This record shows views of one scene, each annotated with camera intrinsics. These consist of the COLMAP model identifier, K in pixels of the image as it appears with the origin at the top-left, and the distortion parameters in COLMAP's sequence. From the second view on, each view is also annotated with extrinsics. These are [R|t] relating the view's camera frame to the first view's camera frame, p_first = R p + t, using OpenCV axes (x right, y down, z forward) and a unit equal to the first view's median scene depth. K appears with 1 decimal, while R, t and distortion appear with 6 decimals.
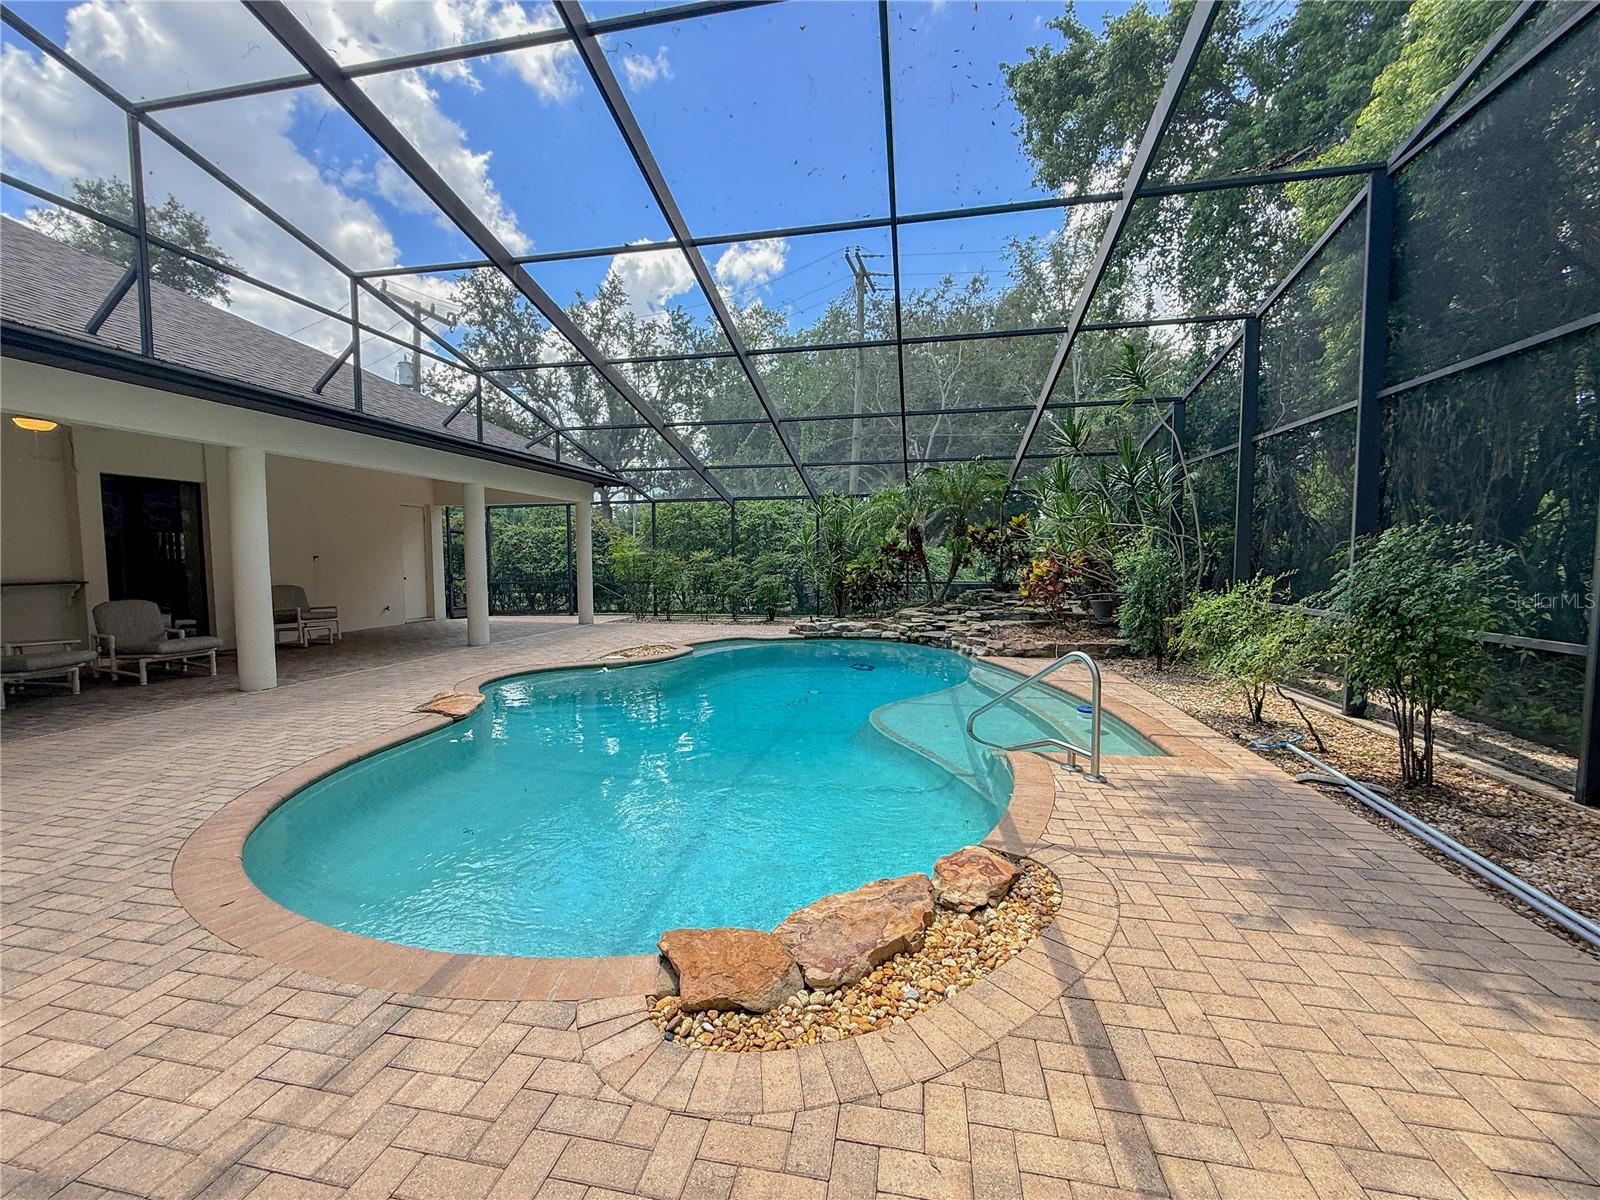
lens RADIAL K [[637.1, 0, 795.4], [0, 637.1, 598.9], [0, 0, 1]] dist [0.000637, -0.000177]
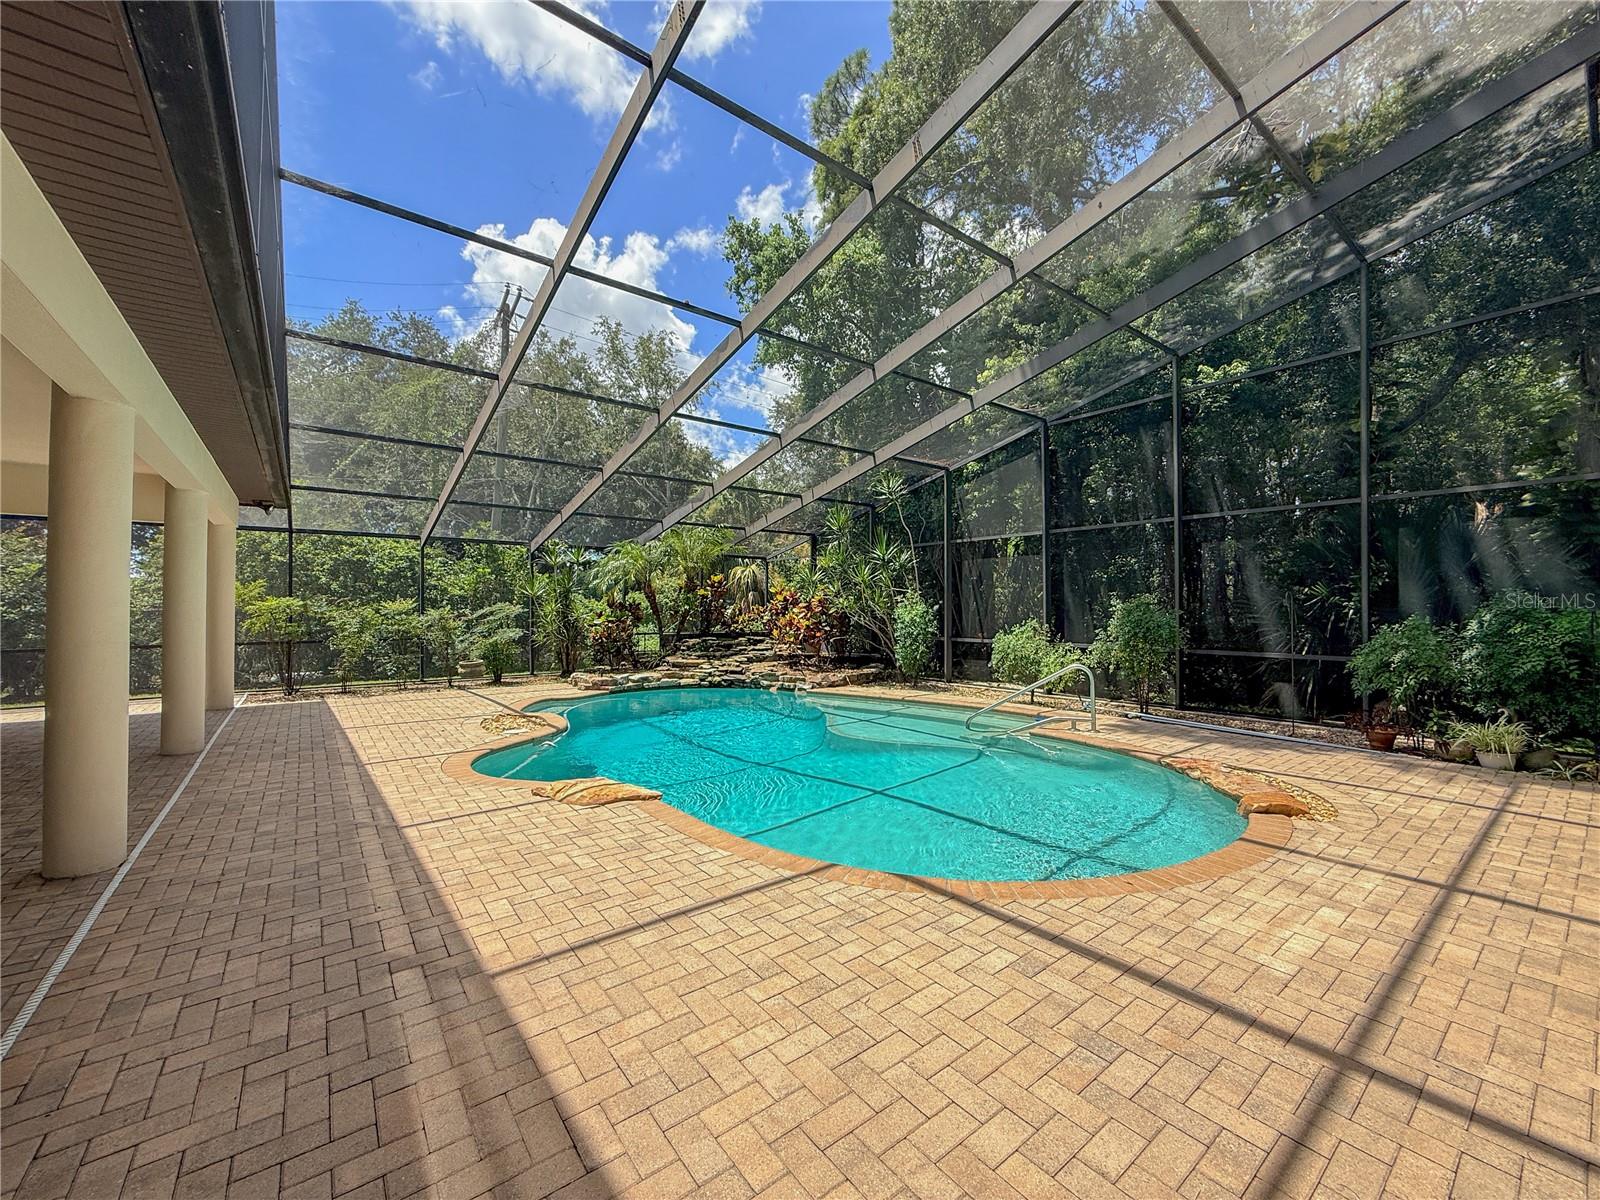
lens RADIAL K [[637.1, 0, 796.5], [0, 637.1, 600.3], [0, 0, 1]] dist [0.000637, -0.000177]
pose [[0.661380, 0.014678, 0.749907, -0.595554], [0.042595, 0.997460, -0.057090, -0.013591], [-0.748840, 0.069700, 0.659075, 0.156755]]
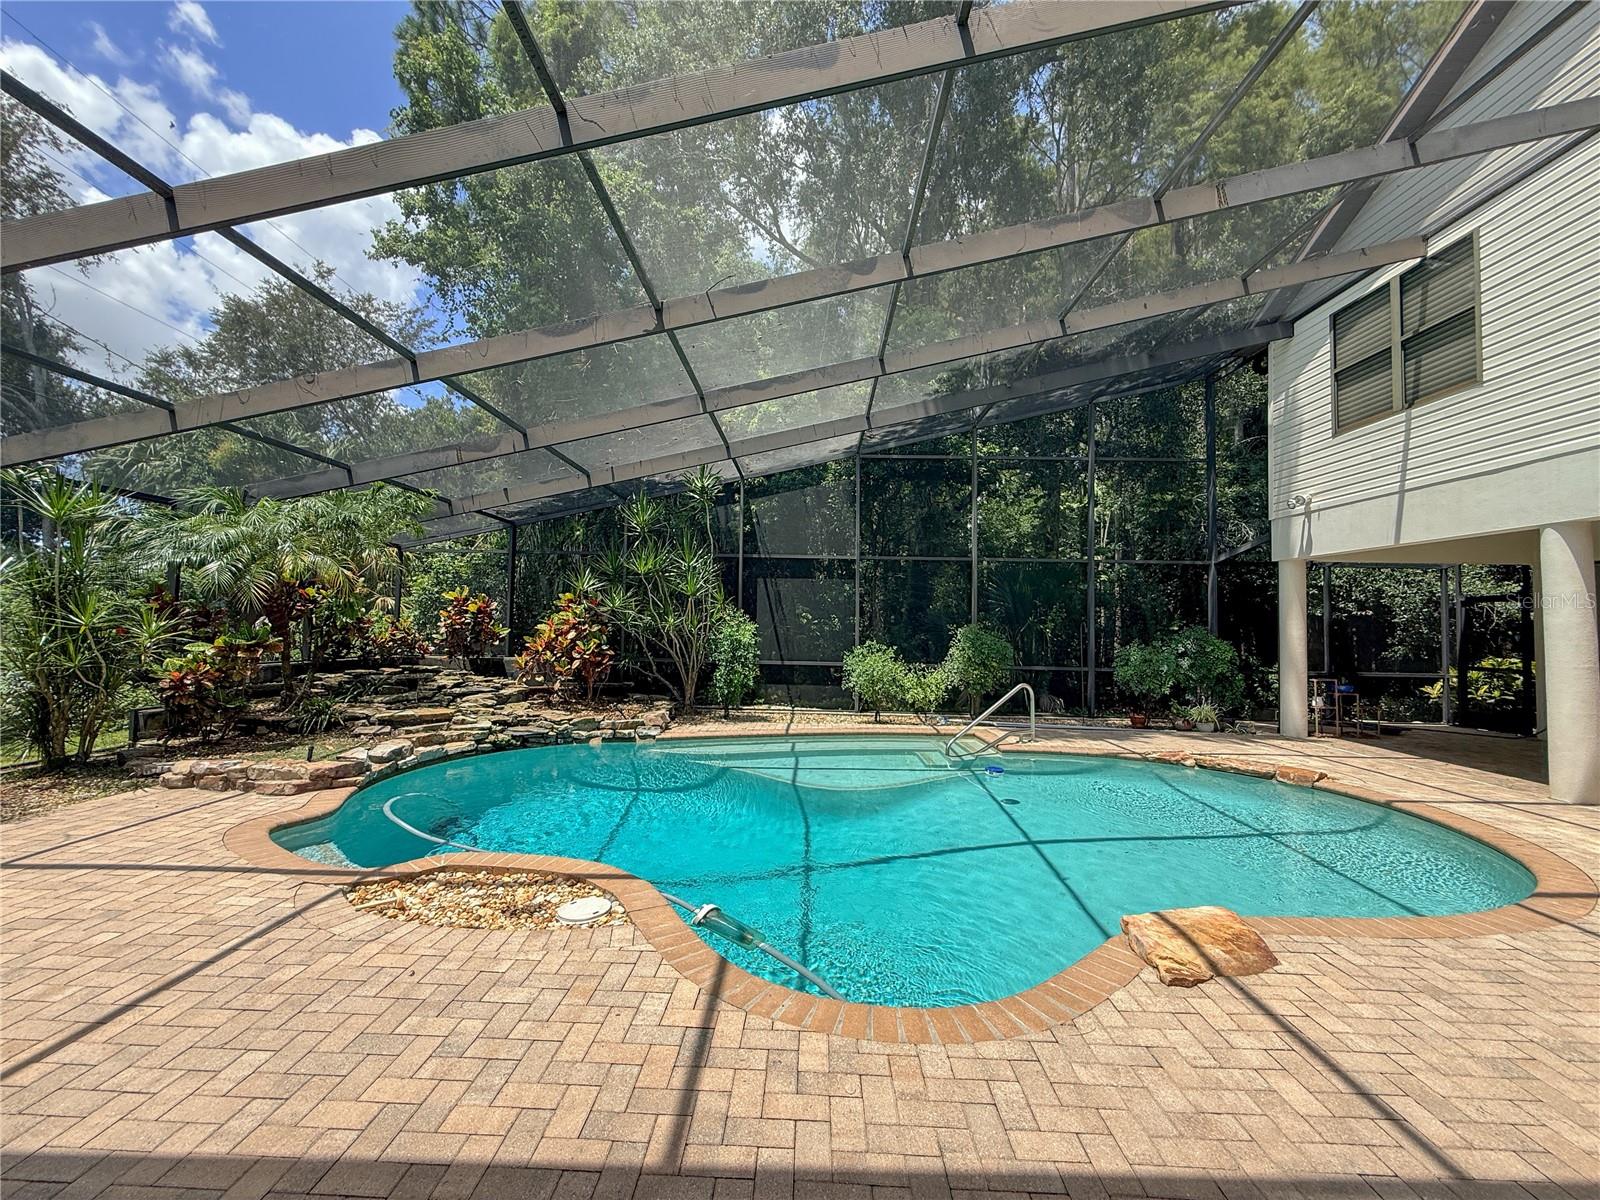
lens RADIAL K [[637.1, 0, 794.2], [0, 637.1, 600.8], [0, 0, 1]] dist [0.000637, -0.000177]
pose [[-0.162858, 0.042284, 0.985743, -0.603268], [0.043068, 0.998434, -0.035713, -0.059853], [-0.985709, 0.036638, -0.164424, 0.841278]]
